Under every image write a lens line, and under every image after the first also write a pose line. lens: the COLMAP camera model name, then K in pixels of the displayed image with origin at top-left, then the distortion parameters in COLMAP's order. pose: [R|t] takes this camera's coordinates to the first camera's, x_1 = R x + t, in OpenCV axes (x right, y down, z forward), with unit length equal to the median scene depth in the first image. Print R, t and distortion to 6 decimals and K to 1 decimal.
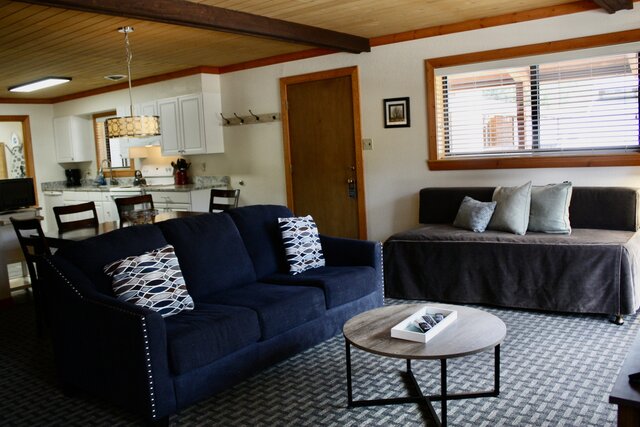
lens RADIAL K [[569.5, 0, 318.2], [0, 569.5, 212.5], [0, 0, 1]] dist [-0.105509, 0.056881]
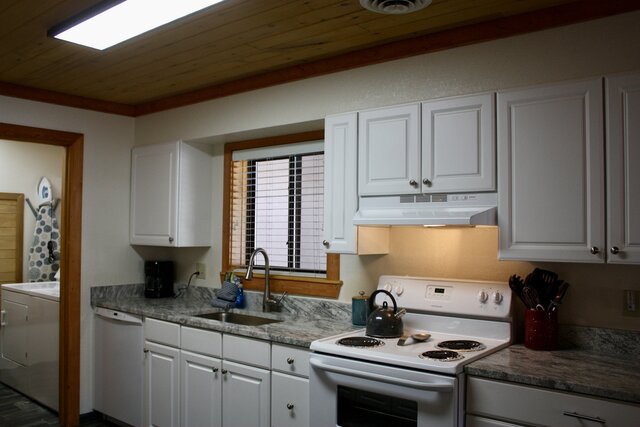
lens RADIAL K [[567.6, 0, 319.3], [0, 567.6, 213.6], [0, 0, 1]] dist [-0.122162, 0.044232]
pose [[0.997065, 0.068457, -0.034269, -0.349854], [-0.072791, 0.986390, -0.147429, -0.067139], [0.023710, 0.149491, 0.988479, 0.639730]]
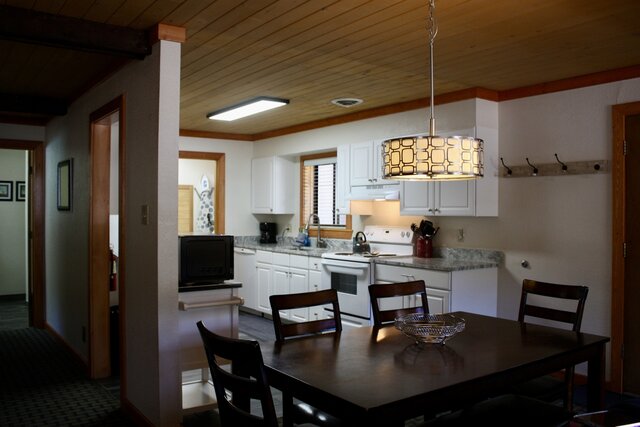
lens RADIAL K [[567.6, 0, 322.1], [0, 567.6, 213.2], [0, 0, 1]] dist [-0.122162, 0.044232]
pose [[0.958545, 0.063407, -0.277797, -0.164675], [-0.092608, 0.991324, -0.093277, -0.025694], [0.269472, 0.115136, 0.956101, 0.280635]]
